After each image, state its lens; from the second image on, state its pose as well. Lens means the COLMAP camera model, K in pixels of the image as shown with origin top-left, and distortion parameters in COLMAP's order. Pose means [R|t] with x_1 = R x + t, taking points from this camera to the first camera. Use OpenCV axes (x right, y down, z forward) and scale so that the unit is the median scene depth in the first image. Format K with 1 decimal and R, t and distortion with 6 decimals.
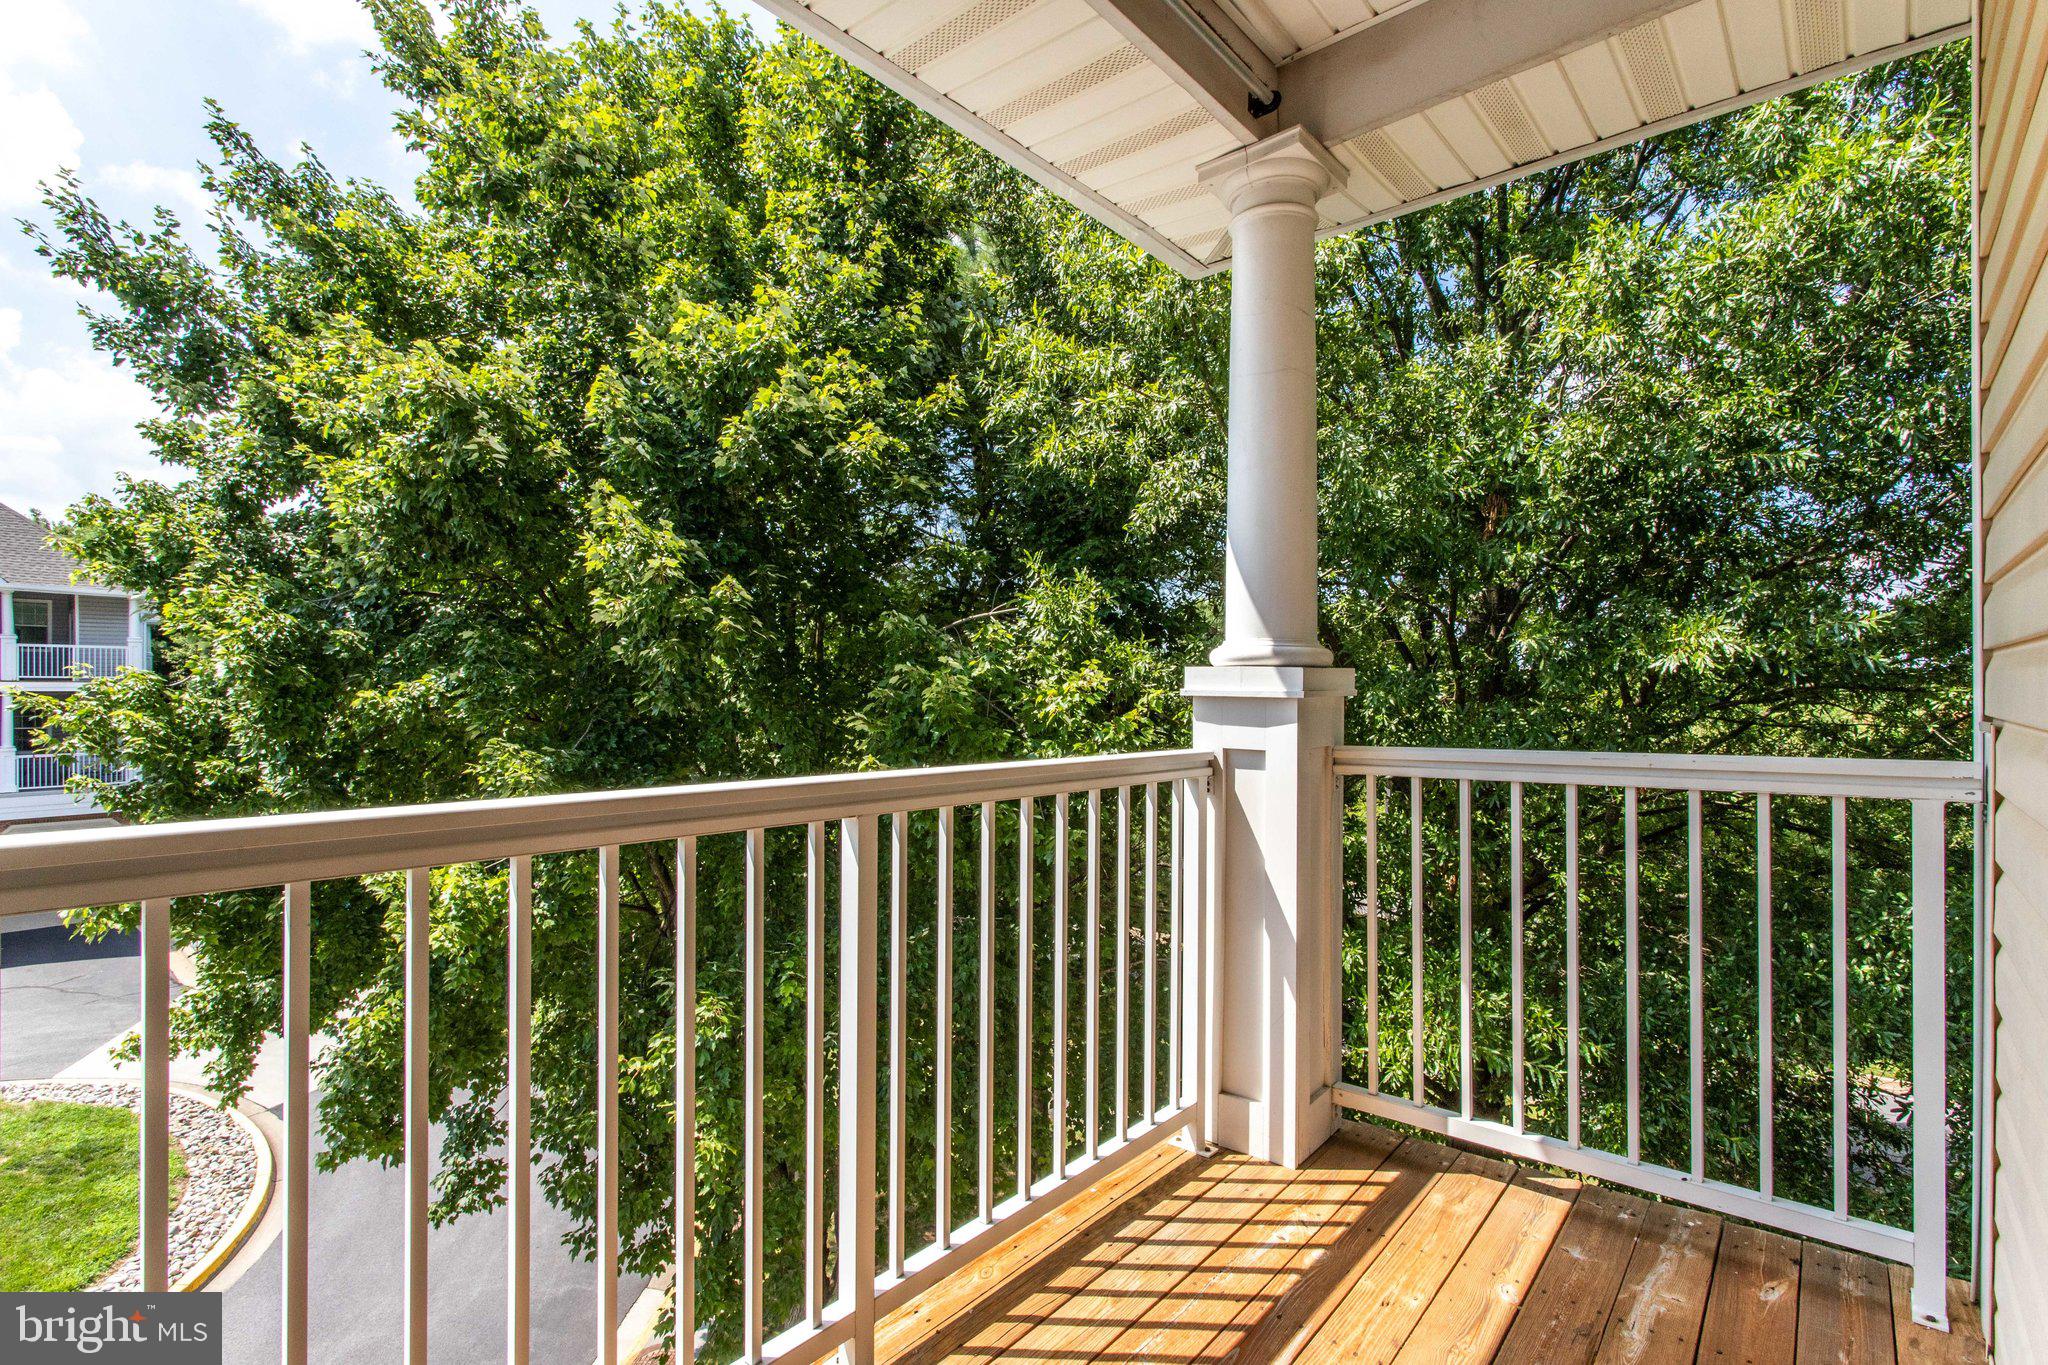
lens RADIAL K [[1065.9, 0, 1024.0], [0, 1065.9, 682.5], [0, 0, 1]] dist [0.005466, 0.001105]
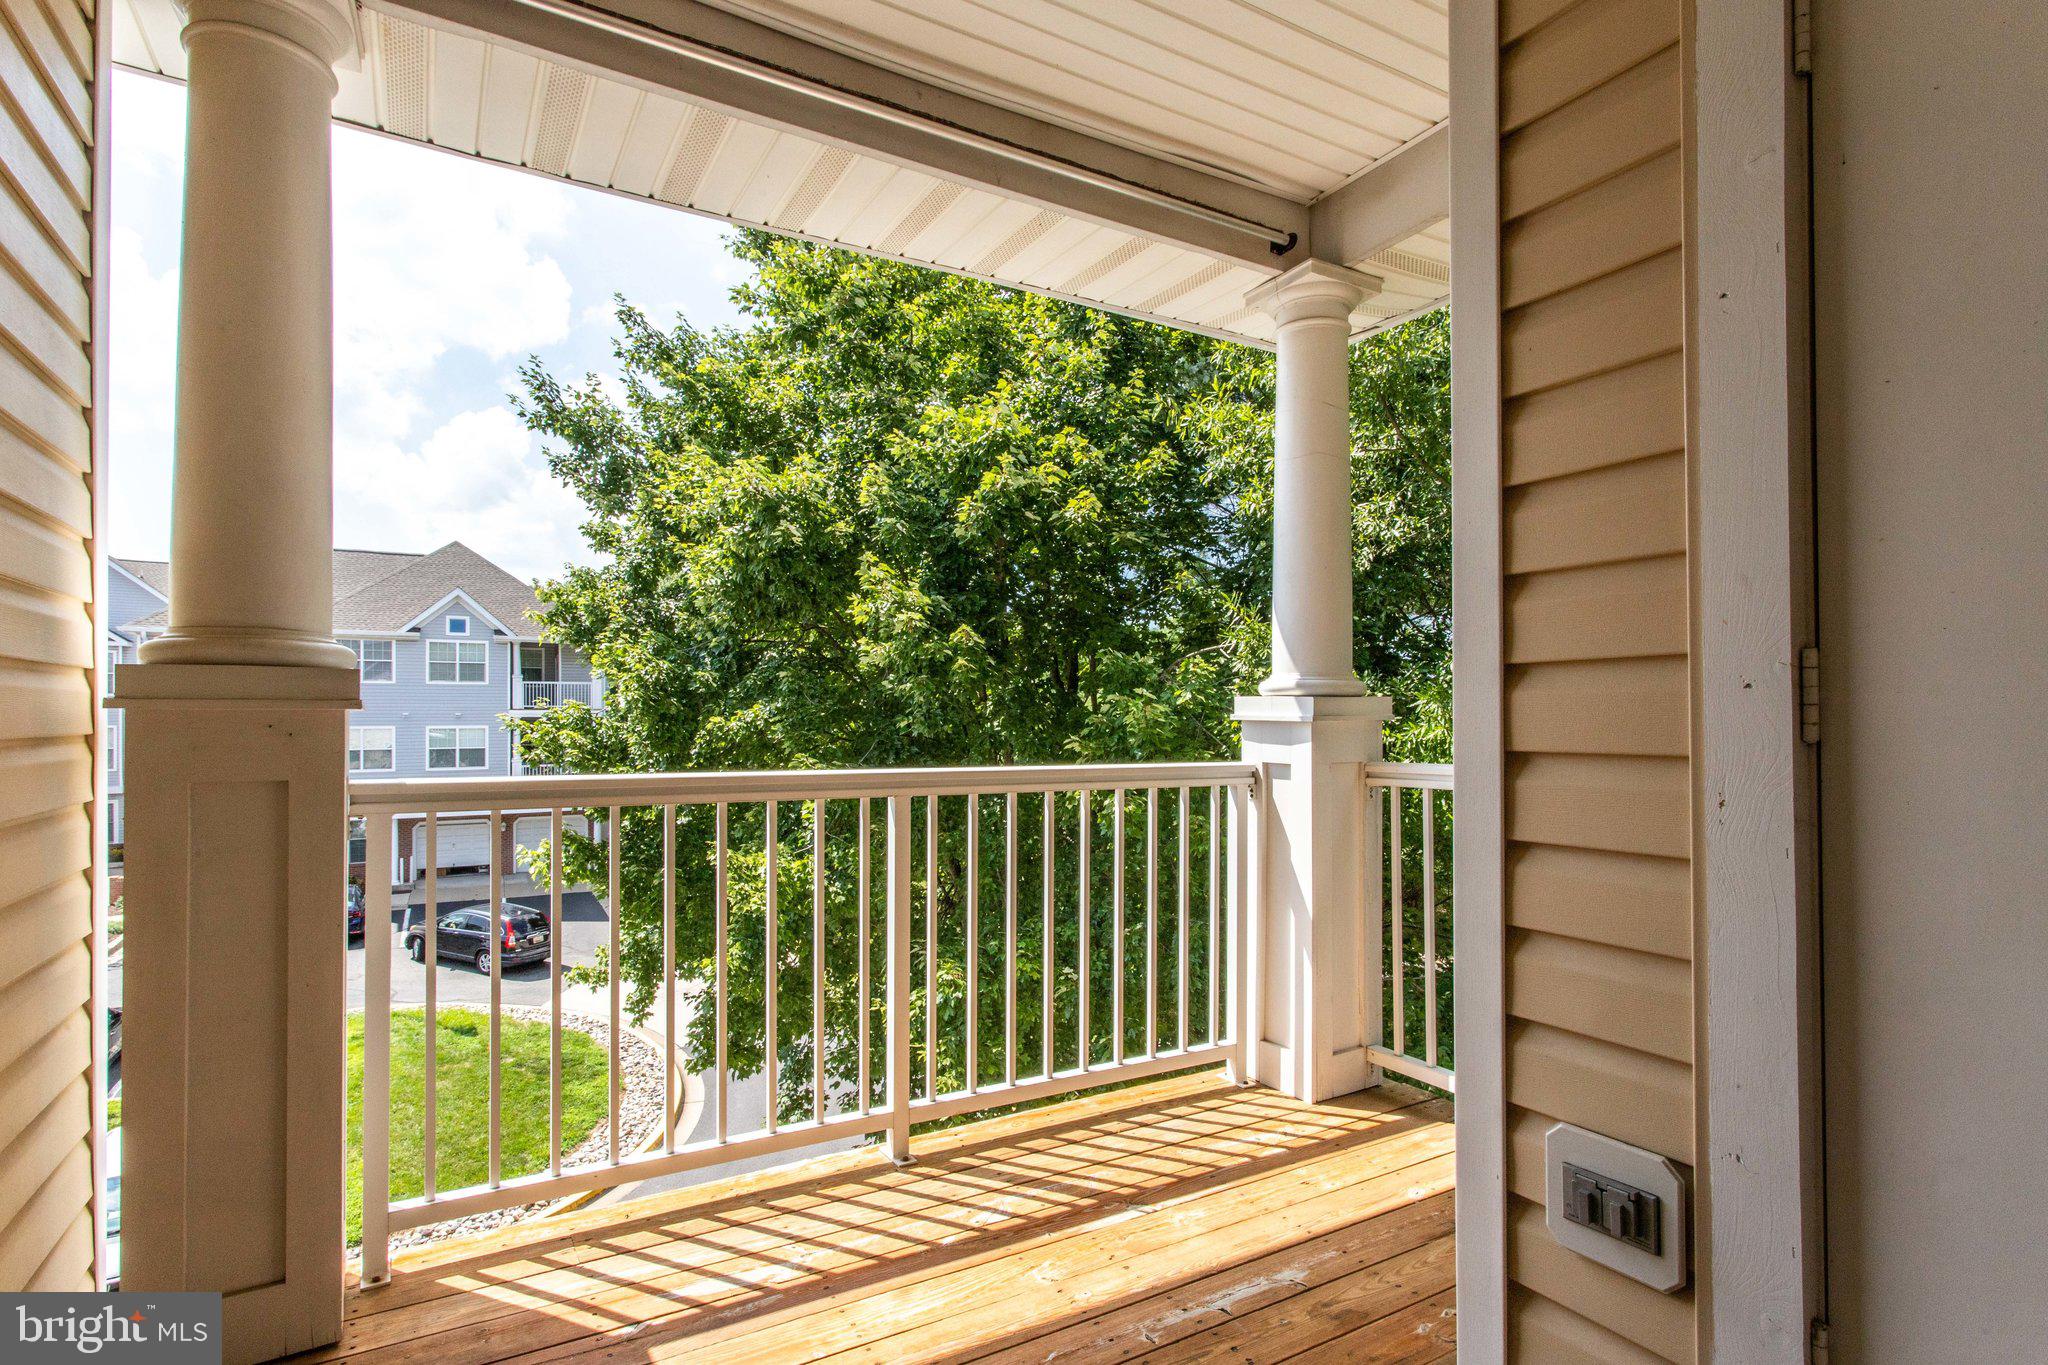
lens RADIAL K [[1039.6, 0, 1026.2], [0, 1039.6, 706.8], [0, 0, 1]] dist [0.001458, 0.000290]
pose [[0.952171, -0.003254, -0.305550, 0.155843], [0.002310, 0.999991, -0.003450, 0.000412], [0.305558, 0.002579, 0.952170, -0.123781]]
